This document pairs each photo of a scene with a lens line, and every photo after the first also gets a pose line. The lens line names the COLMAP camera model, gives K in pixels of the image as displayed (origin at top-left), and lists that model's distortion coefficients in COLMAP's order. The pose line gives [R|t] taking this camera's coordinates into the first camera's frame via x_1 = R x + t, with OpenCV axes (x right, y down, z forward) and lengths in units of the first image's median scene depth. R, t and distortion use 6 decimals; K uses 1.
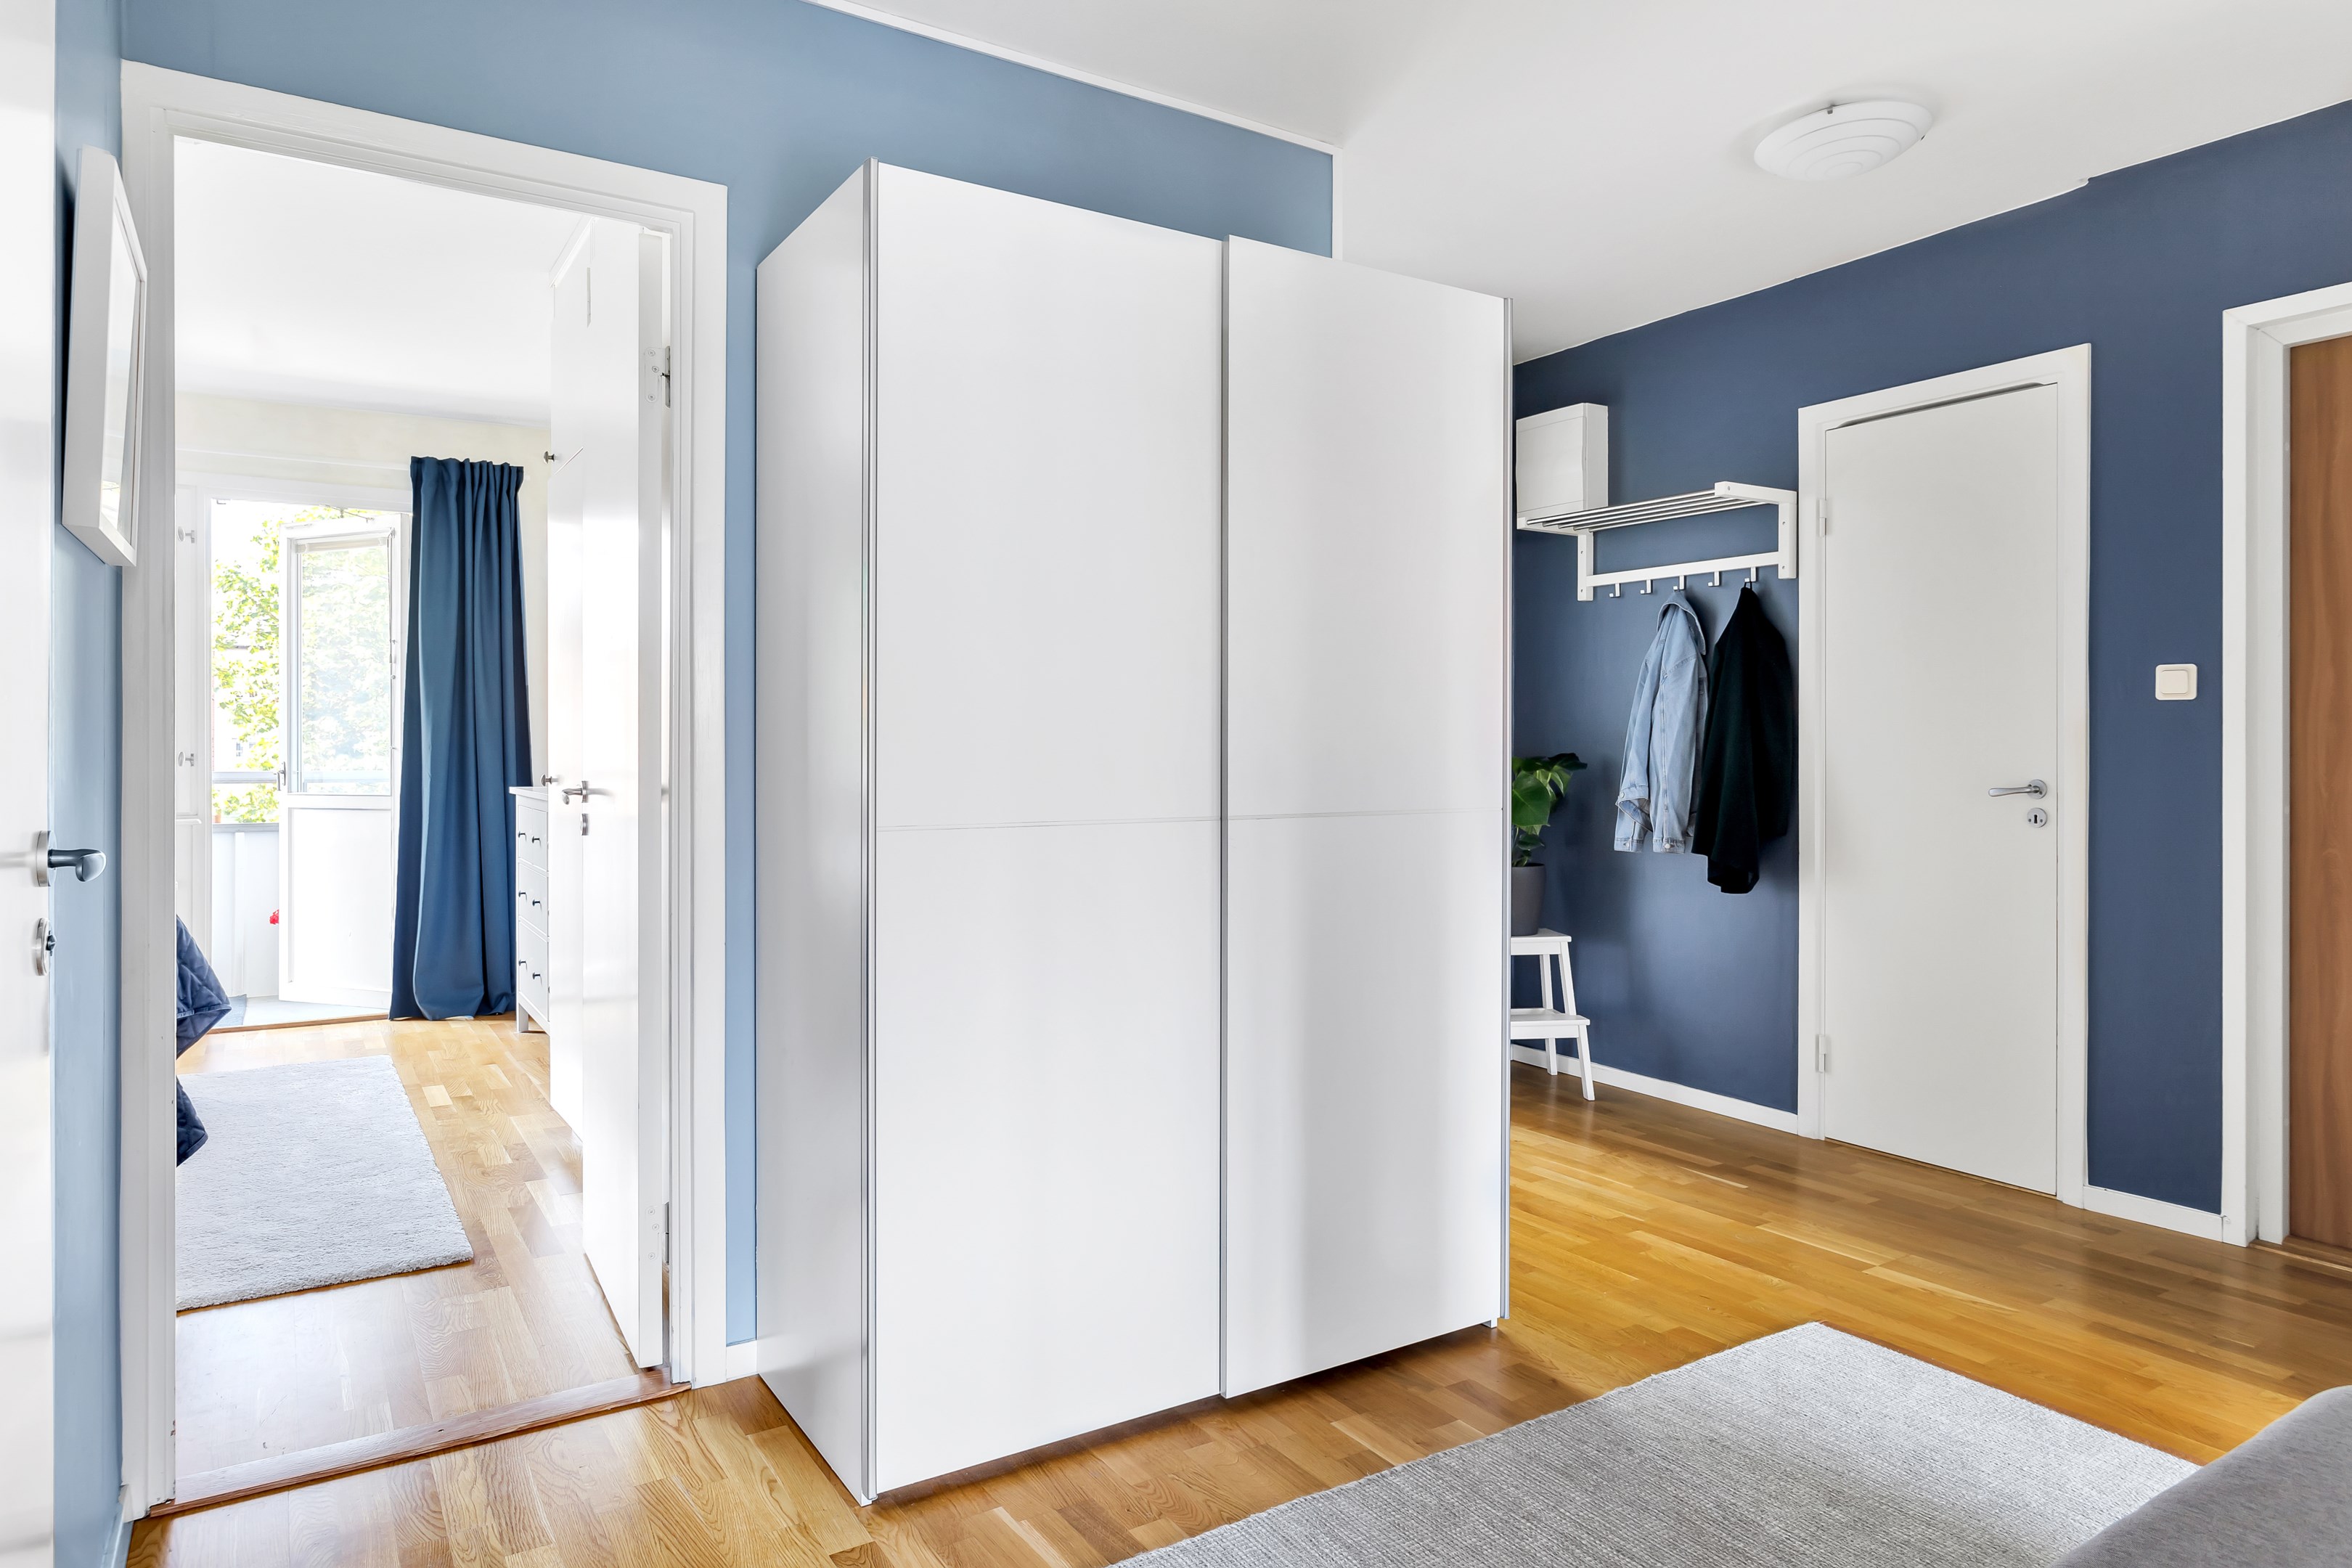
lens RADIAL K [[1450.7, 0, 1225.4], [0, 1450.7, 749.6], [0, 0, 1]] dist [-0.007439, -0.001652]
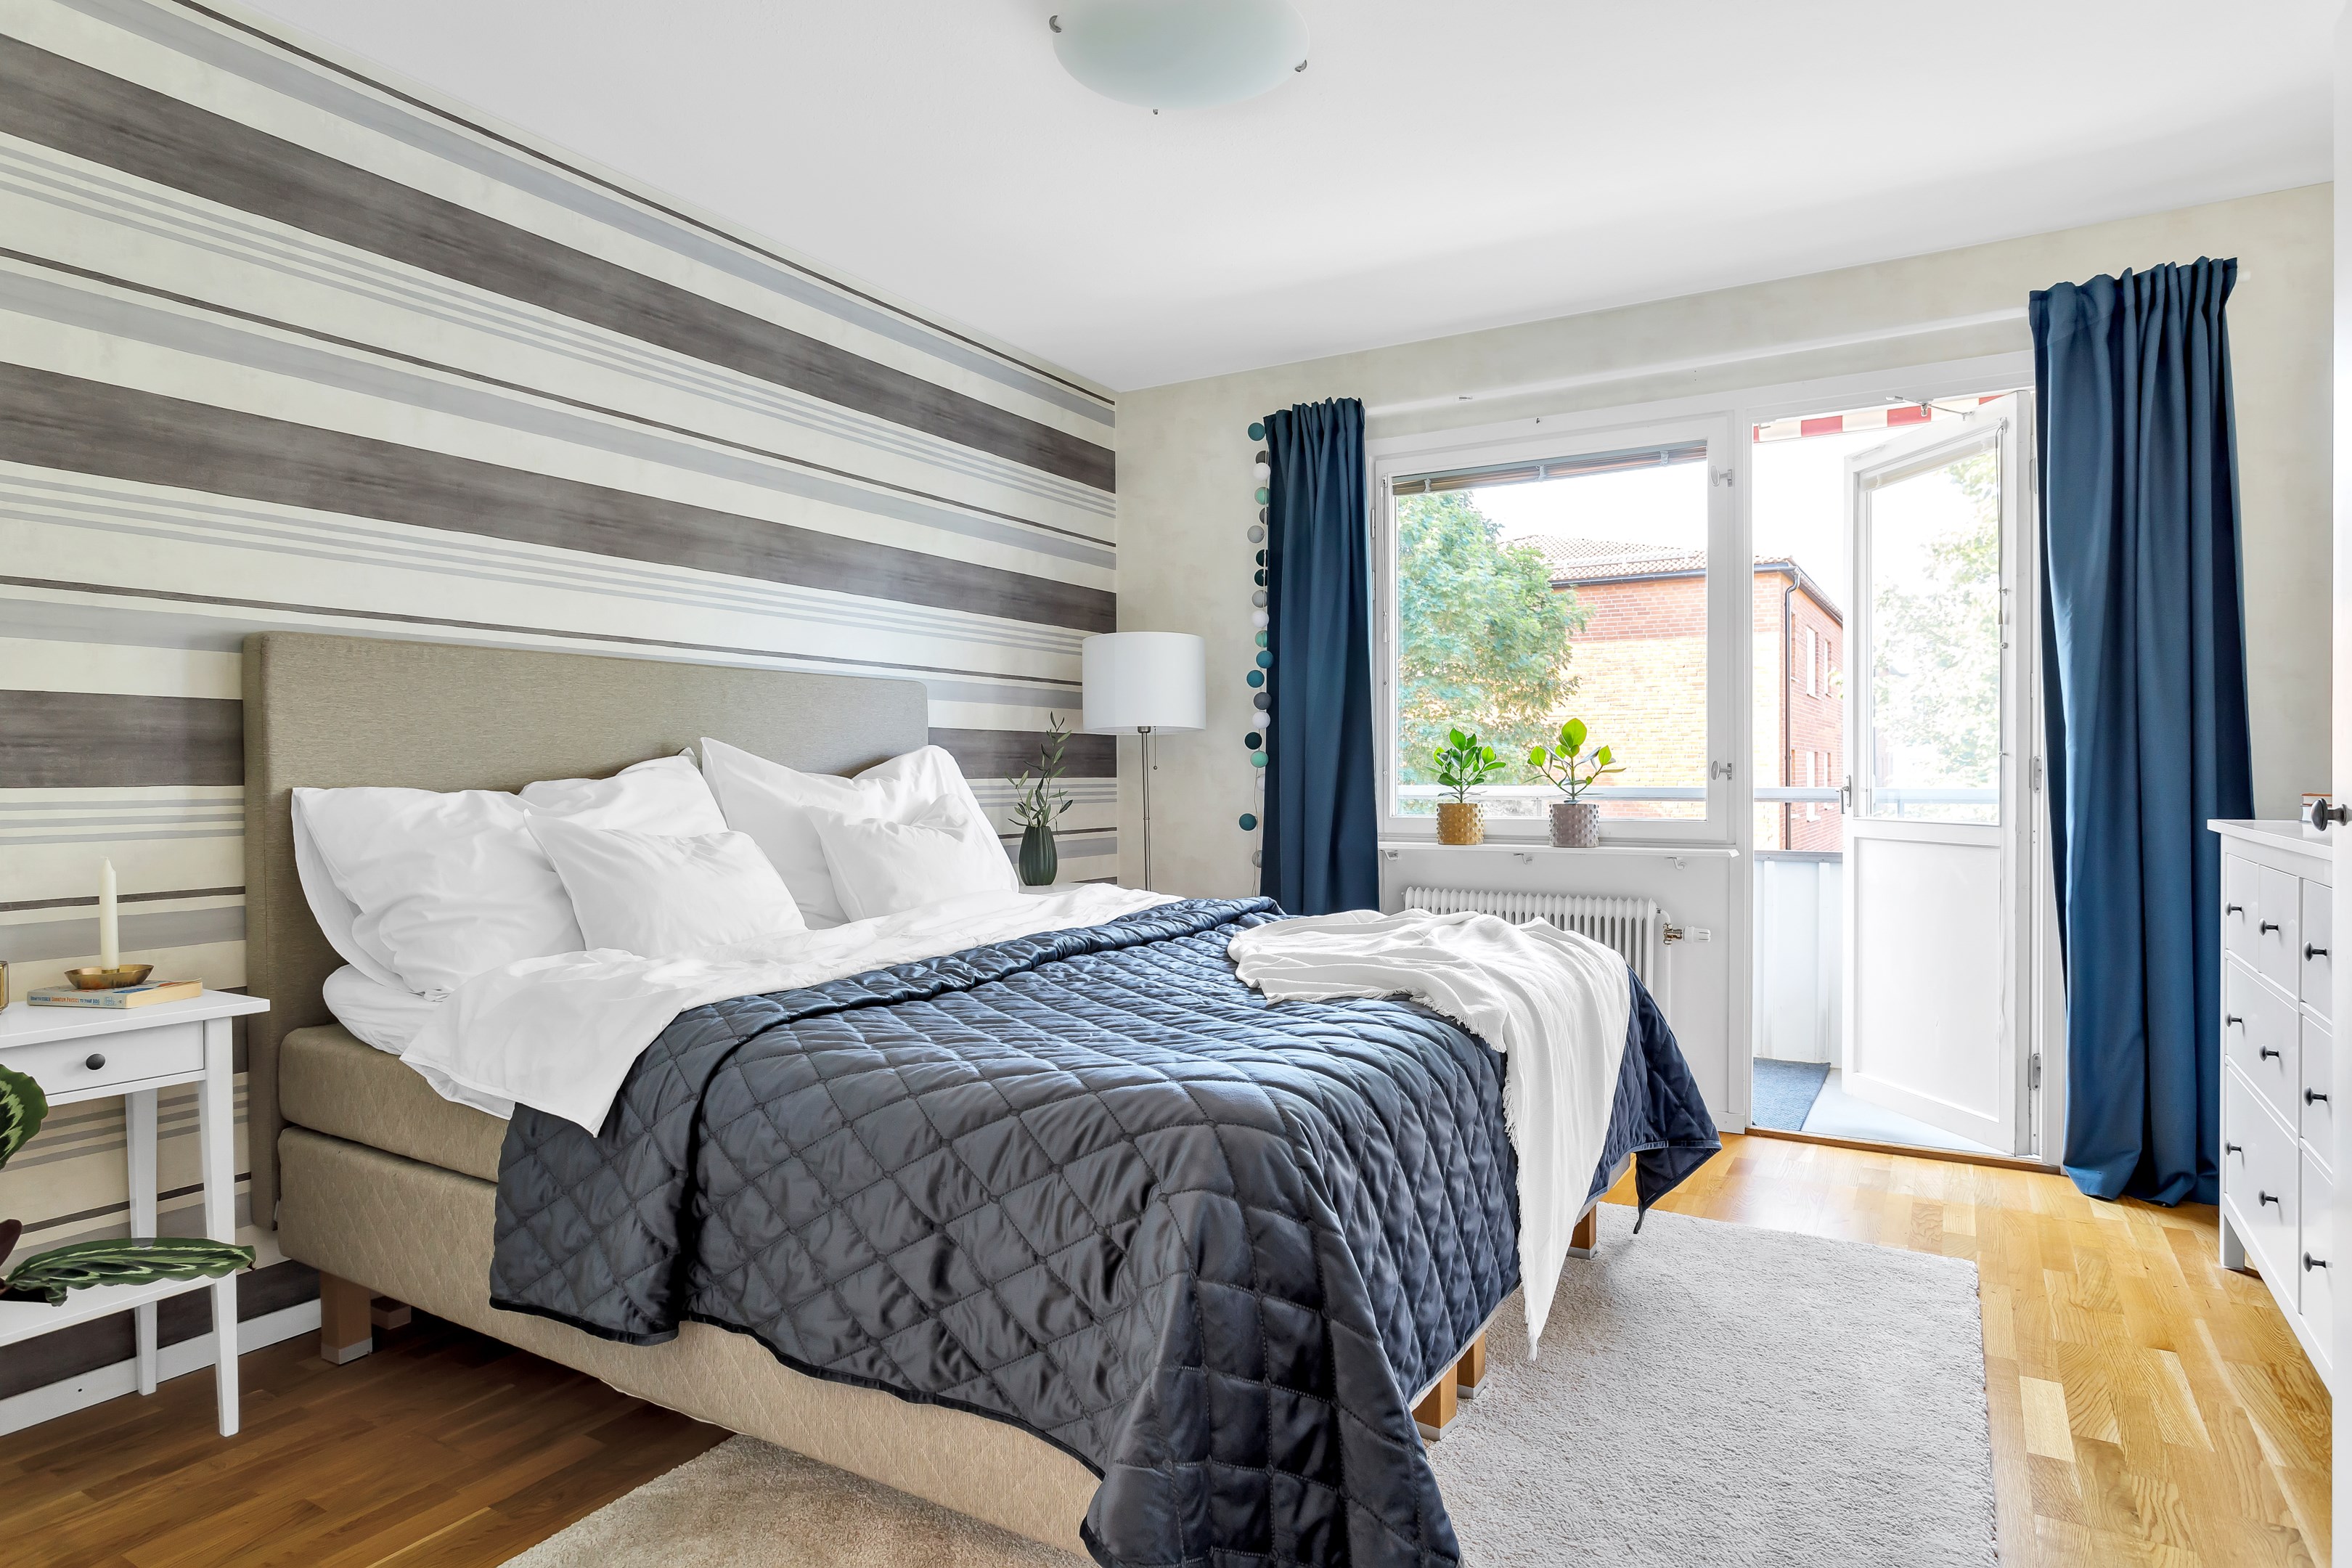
lens RADIAL K [[1307.3, 0, 1176.0], [0, 1307.3, 784.0], [0, 0, 1]] dist [-0.001819, -0.000364]
pose [[0.435318, 0.009245, -0.900229, -0.209138], [0.000977, 0.999942, 0.010741, 0.006081], [0.900276, -0.005555, 0.435283, 0.412588]]
